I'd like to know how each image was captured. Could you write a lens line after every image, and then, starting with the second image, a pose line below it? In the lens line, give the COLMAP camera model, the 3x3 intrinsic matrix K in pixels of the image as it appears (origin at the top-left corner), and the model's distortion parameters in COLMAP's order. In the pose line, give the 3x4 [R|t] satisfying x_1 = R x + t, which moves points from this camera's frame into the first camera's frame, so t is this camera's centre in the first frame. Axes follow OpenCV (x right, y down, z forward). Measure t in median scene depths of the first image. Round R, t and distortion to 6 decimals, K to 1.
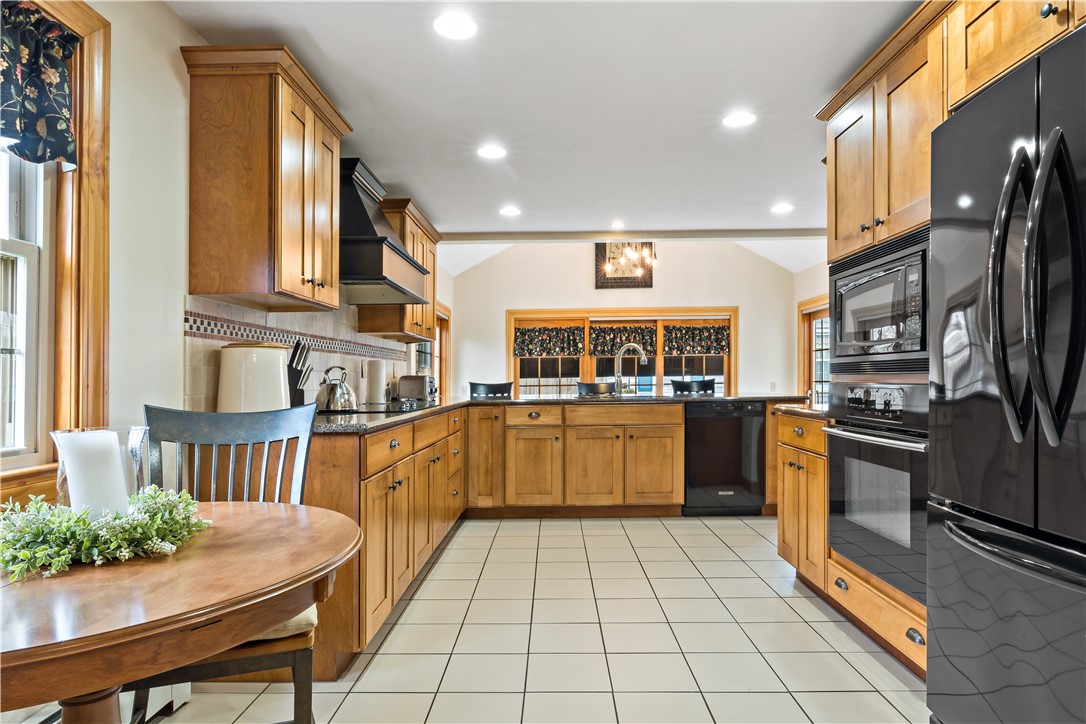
lens RADIAL K [[673.3, 0, 540.5], [0, 673.3, 384.2], [0, 0, 1]] dist [0.005616, 0.005124]
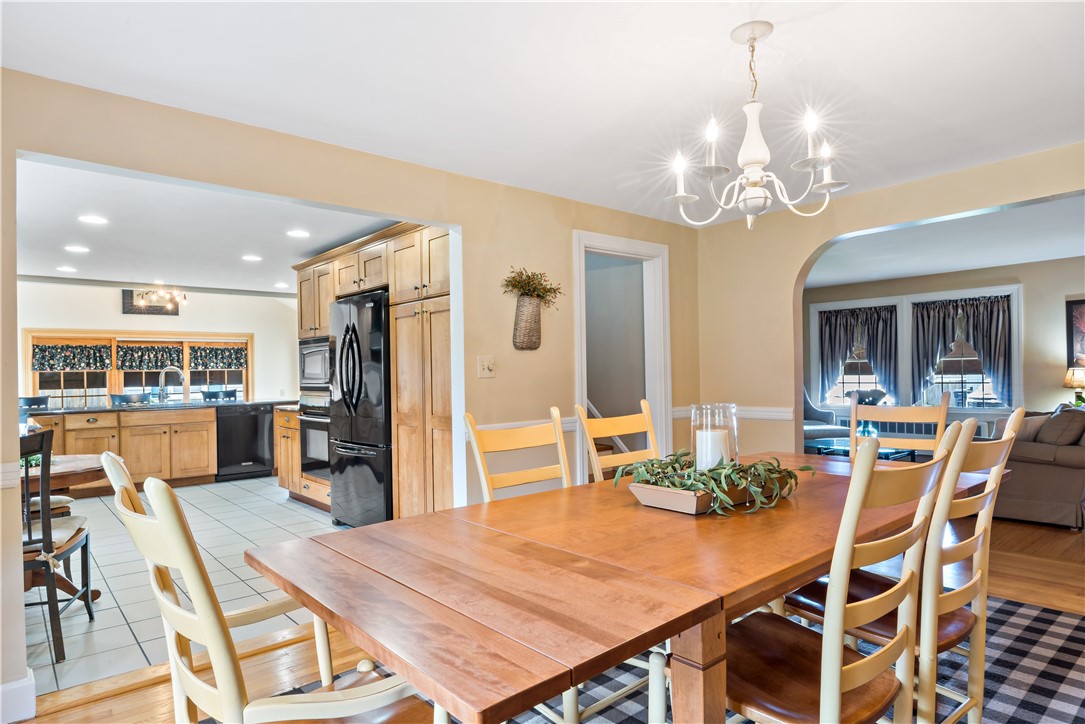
lens RADIAL K [[623.2, 0, 569.9], [0, 623.2, 380.9], [0, 0, 1]] dist [0.013007, 0.000610]
pose [[0.730168, -0.009858, 0.683197, -0.220130], [0.014696, 0.999891, -0.001279, -0.023659], [-0.683110, 0.010974, 0.730233, -0.756416]]
